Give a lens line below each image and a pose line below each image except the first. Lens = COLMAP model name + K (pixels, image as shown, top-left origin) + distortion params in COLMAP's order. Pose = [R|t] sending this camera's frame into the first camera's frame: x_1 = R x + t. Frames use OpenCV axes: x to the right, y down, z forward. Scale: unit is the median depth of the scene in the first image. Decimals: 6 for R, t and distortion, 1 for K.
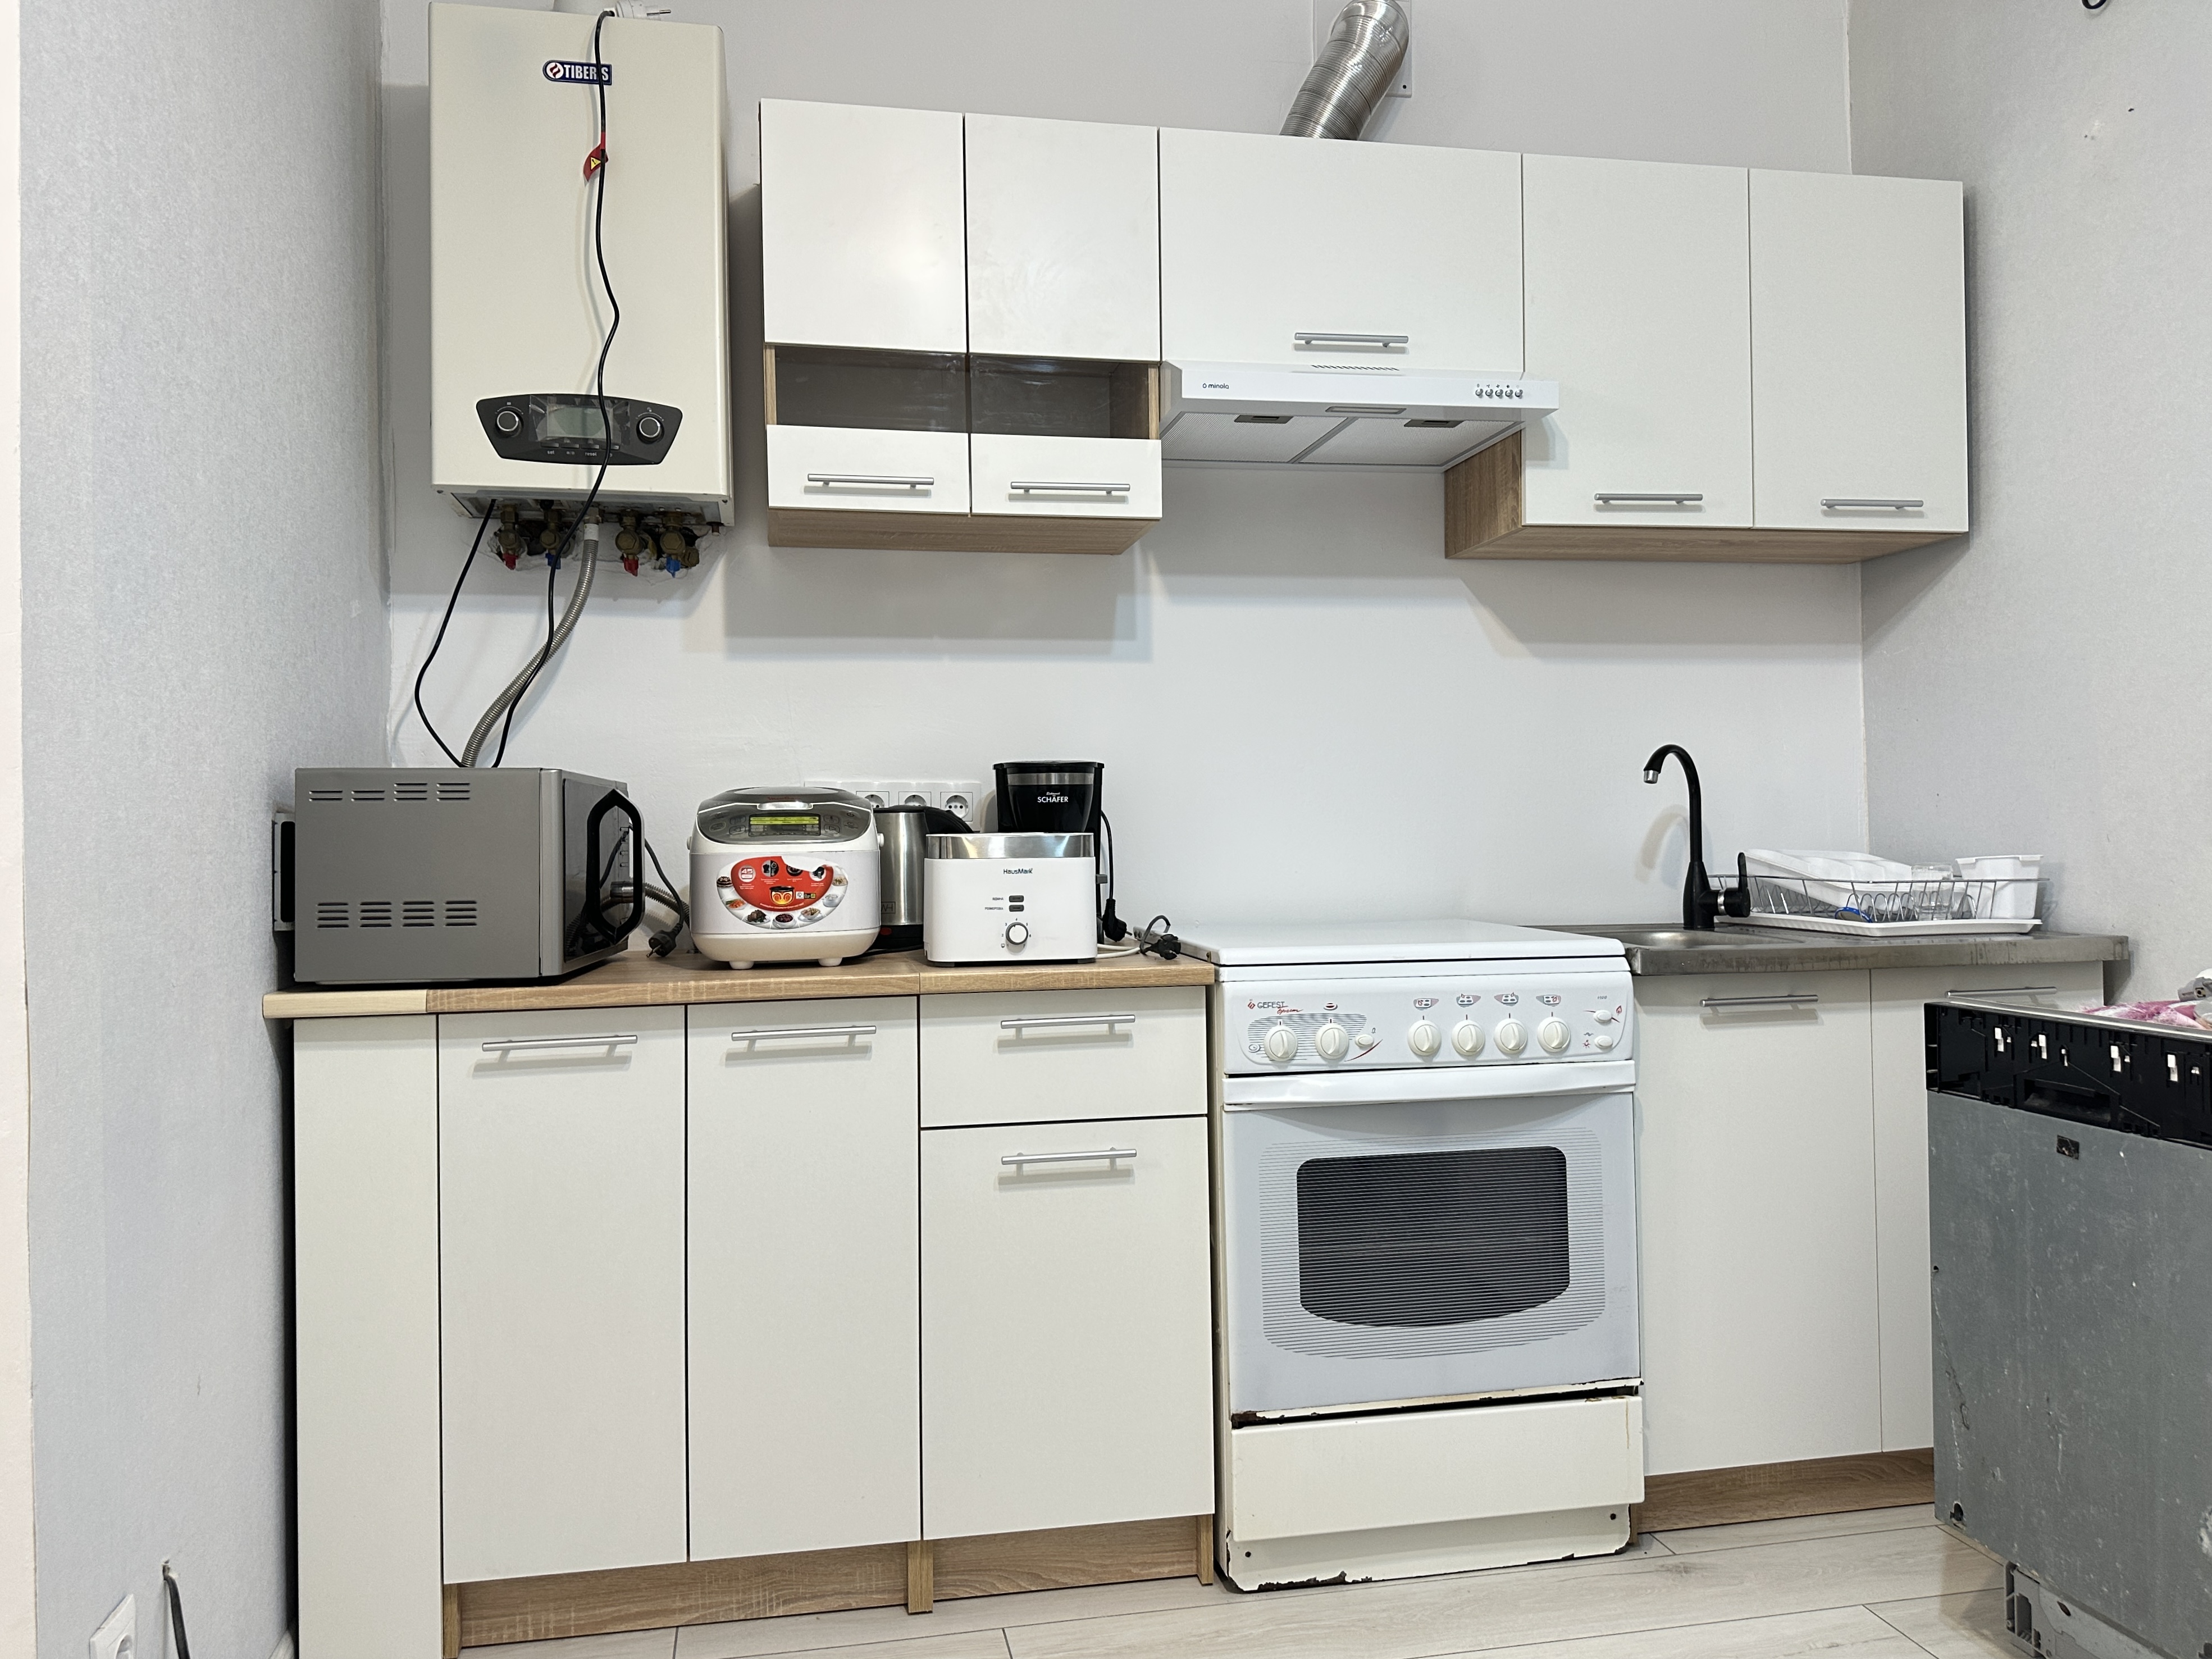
lens RADIAL K [[1586.0, 0, 1068.2], [0, 1586.0, 809.1], [0, 0, 1]] dist [0.054640, -0.065988]
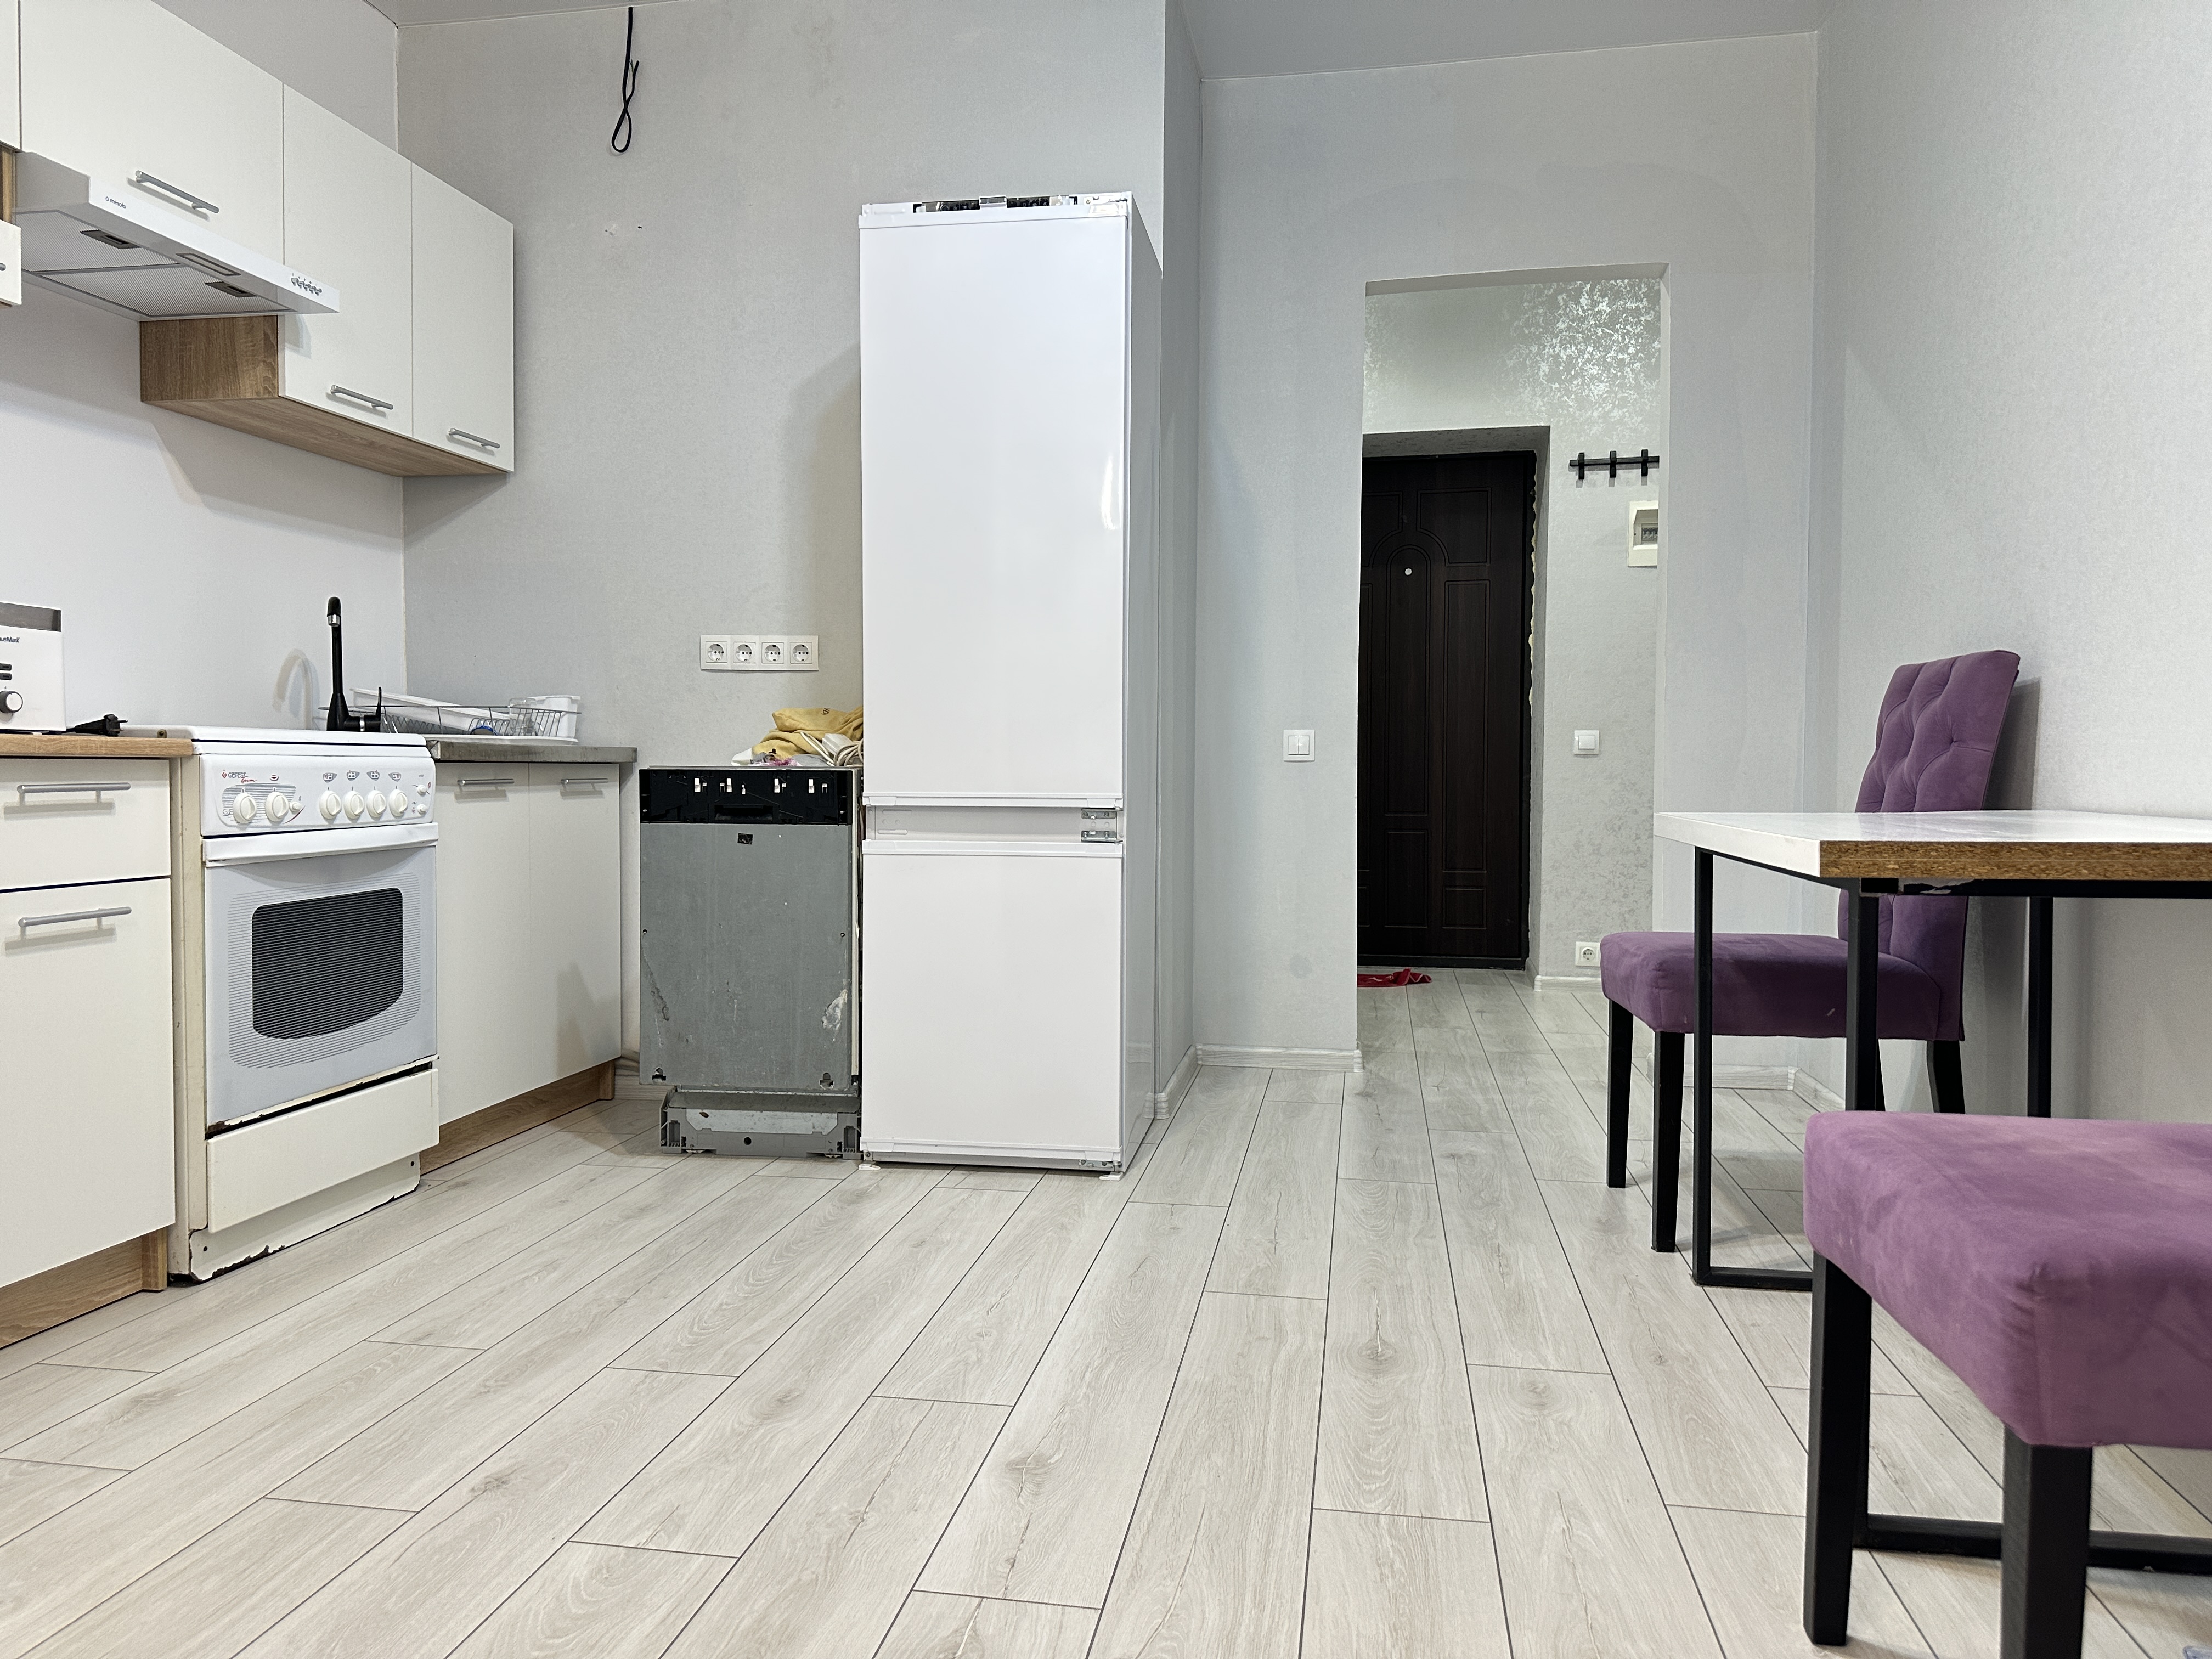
lens RADIAL K [[1586.0, 0, 1068.2], [0, 1586.0, 809.1], [0, 0, 1]] dist [0.054640, -0.065988]
pose [[0.369247, -0.007539, 0.929301, -0.722541], [-0.029078, 0.999384, 0.019661, 0.105541], [-0.928876, -0.034282, 0.368800, 0.004283]]
